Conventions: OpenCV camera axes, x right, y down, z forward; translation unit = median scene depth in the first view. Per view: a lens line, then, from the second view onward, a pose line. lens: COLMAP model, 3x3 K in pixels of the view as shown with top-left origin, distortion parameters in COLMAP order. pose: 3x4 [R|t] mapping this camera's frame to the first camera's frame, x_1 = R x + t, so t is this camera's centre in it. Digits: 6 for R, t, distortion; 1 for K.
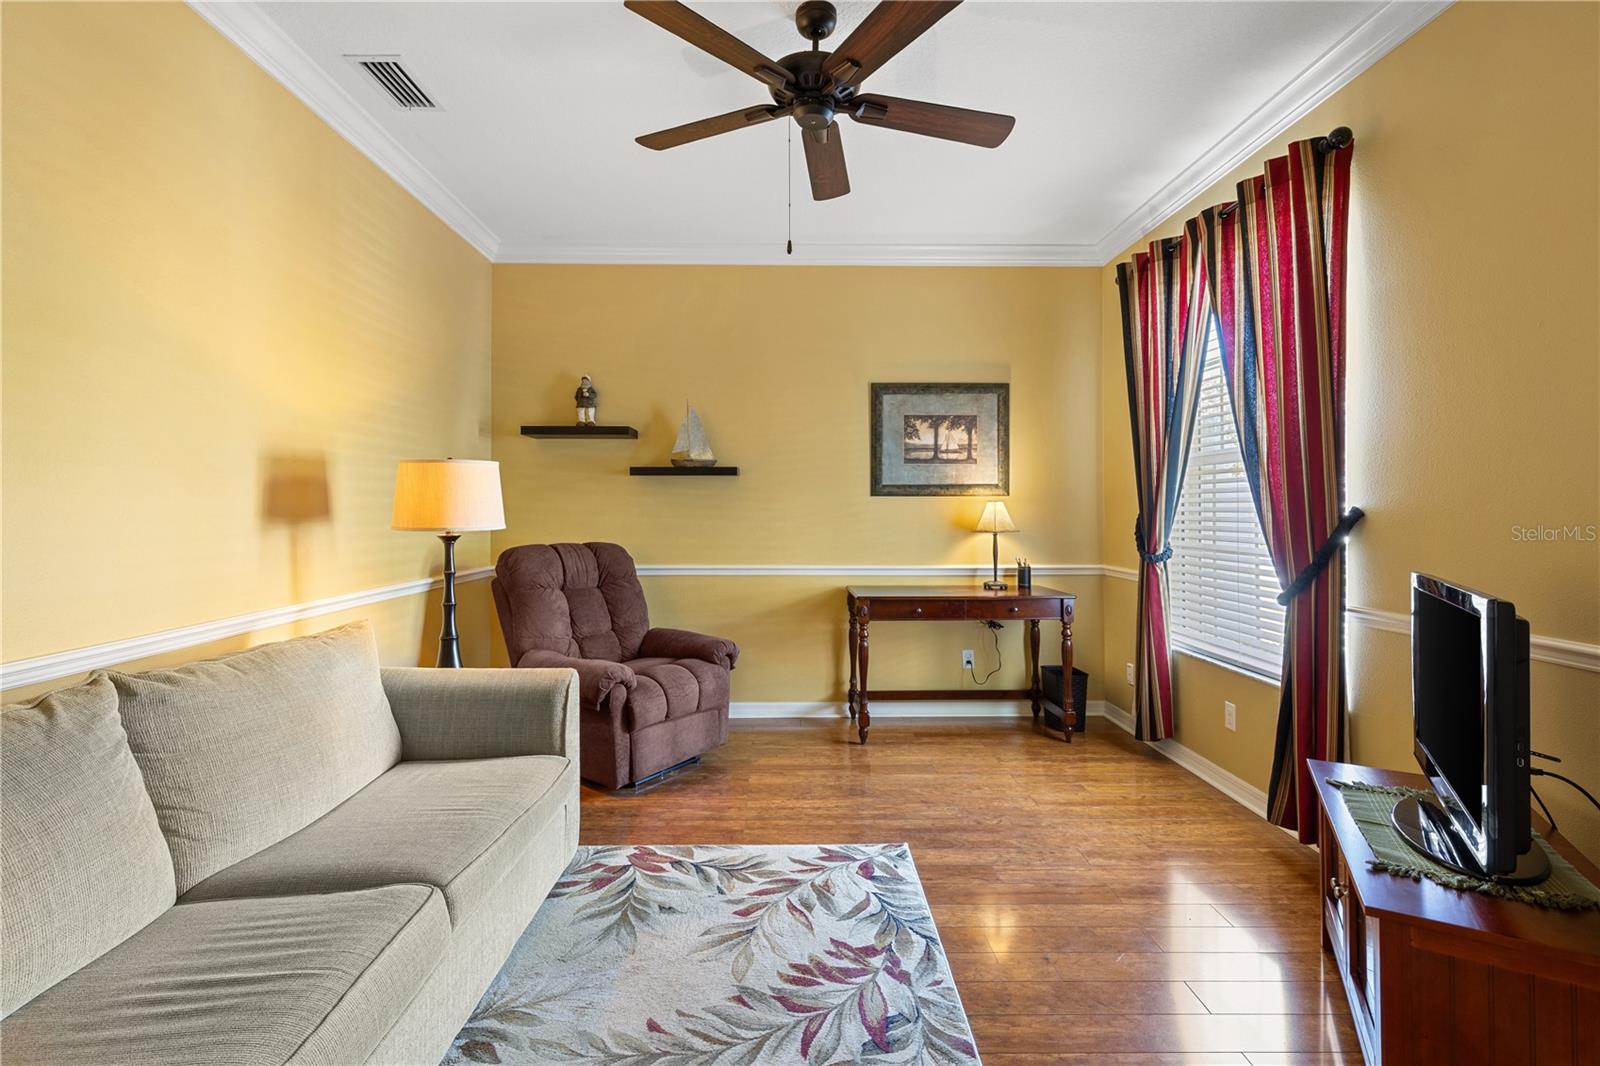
lens RADIAL K [[724.8, 0, 798.2], [0, 724.8, 518.9], [0, 0, 1]] dist [0.003053, -0.000597]
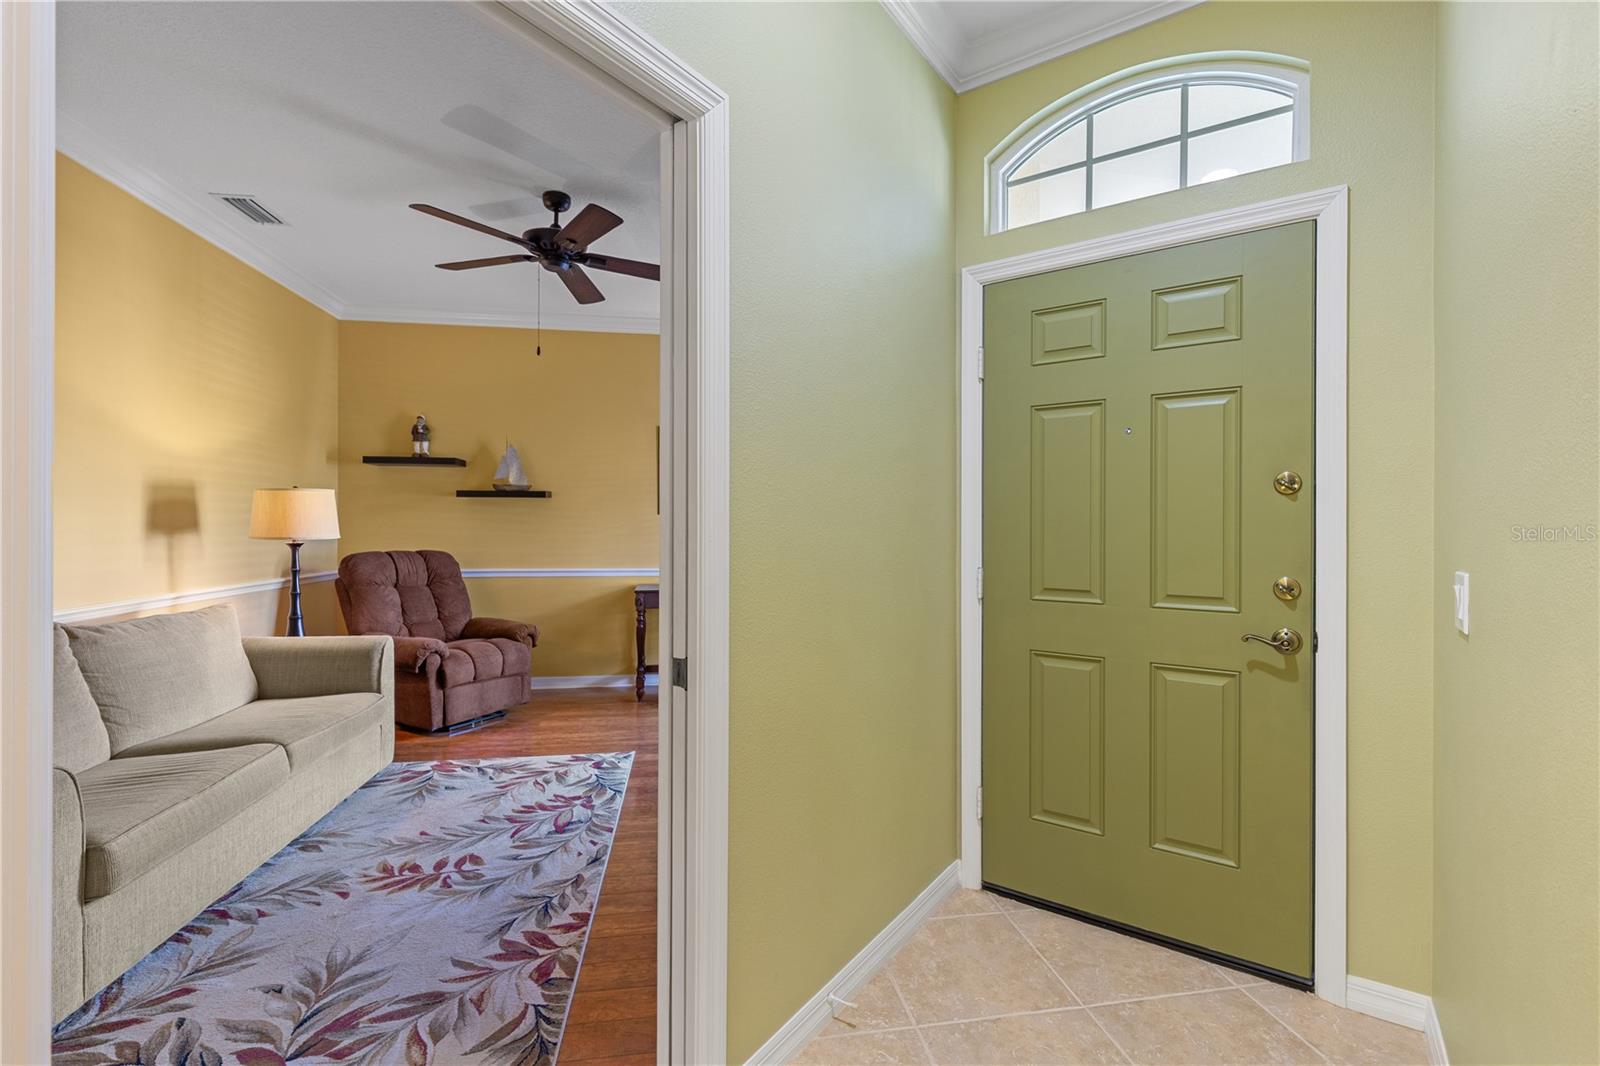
lens RADIAL K [[715.6, 0, 798.1], [0, 715.6, 538.7], [0, 0, 1]] dist [-0.001016, -0.000009]
pose [[0.989154, 0.000340, 0.146883, 0.285927], [-0.001398, 0.999974, 0.007100, 0.004272], [-0.146877, -0.007228, 0.989128, -0.523203]]
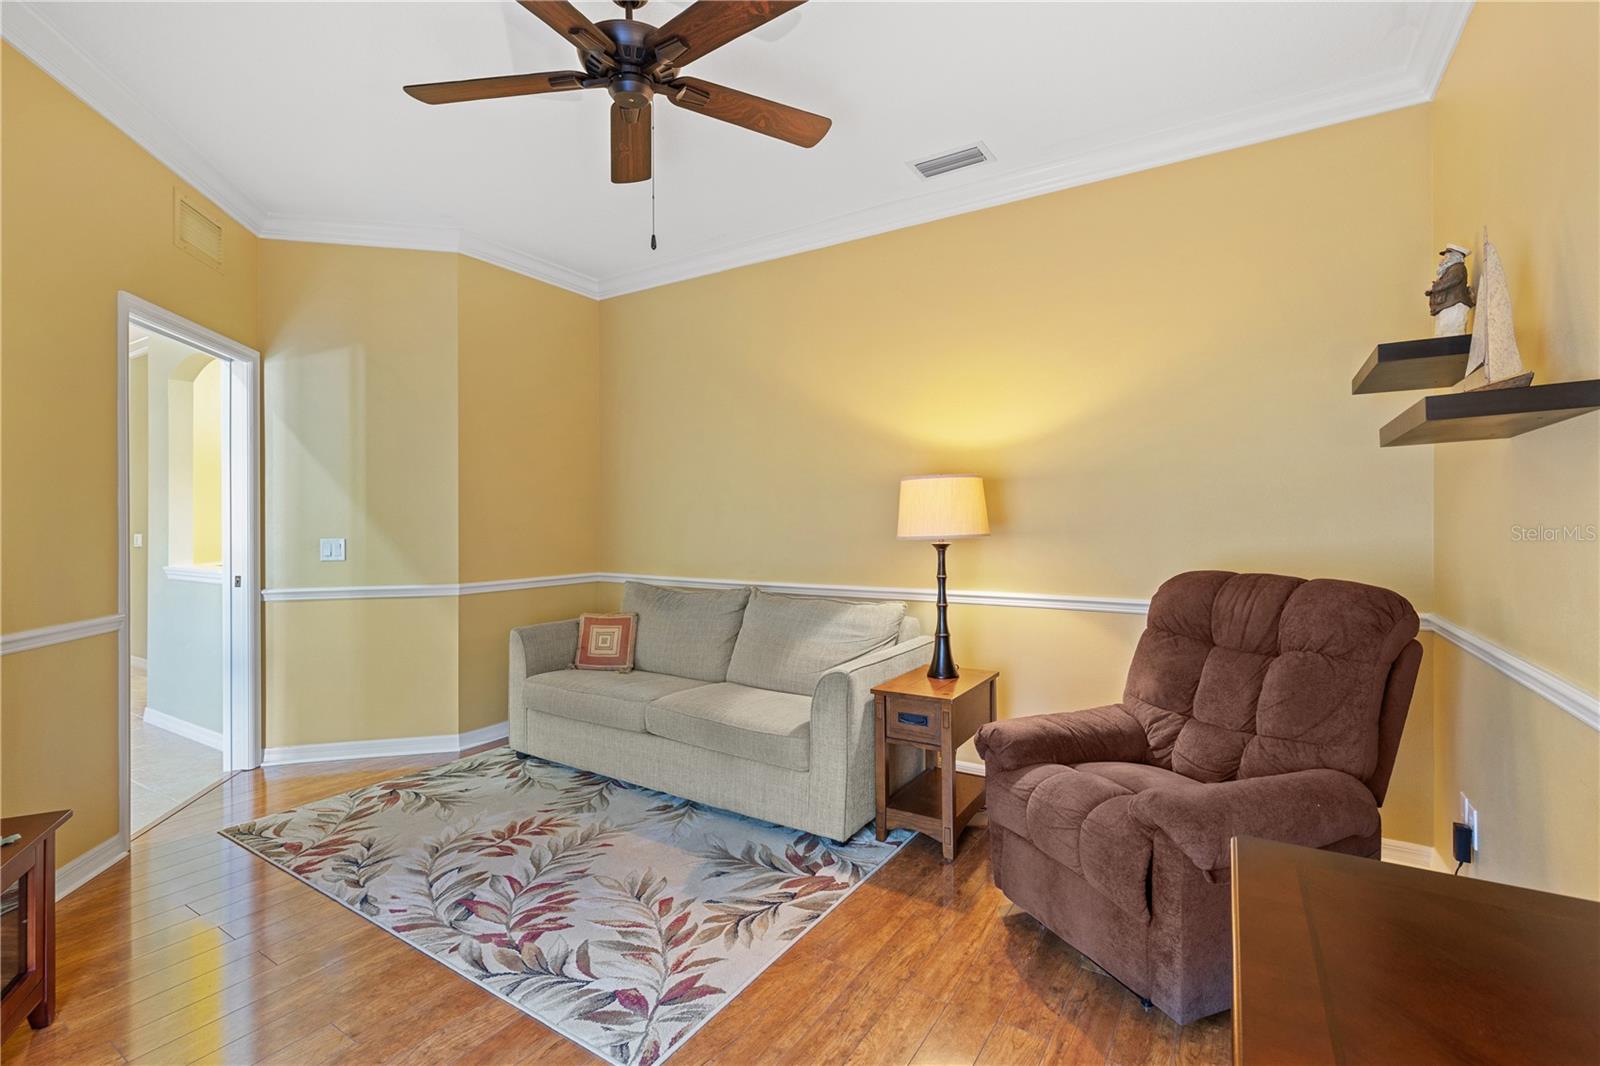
lens RADIAL K [[724.8, 0, 798.2], [0, 724.8, 518.9], [0, 0, 1]] dist [0.003053, -0.000597]
pose [[-0.548630, 0.005248, -0.836049, 0.626079], [-0.003730, 0.999955, 0.008724, -0.025685], [0.836057, 0.007904, -0.548586, 1.547451]]
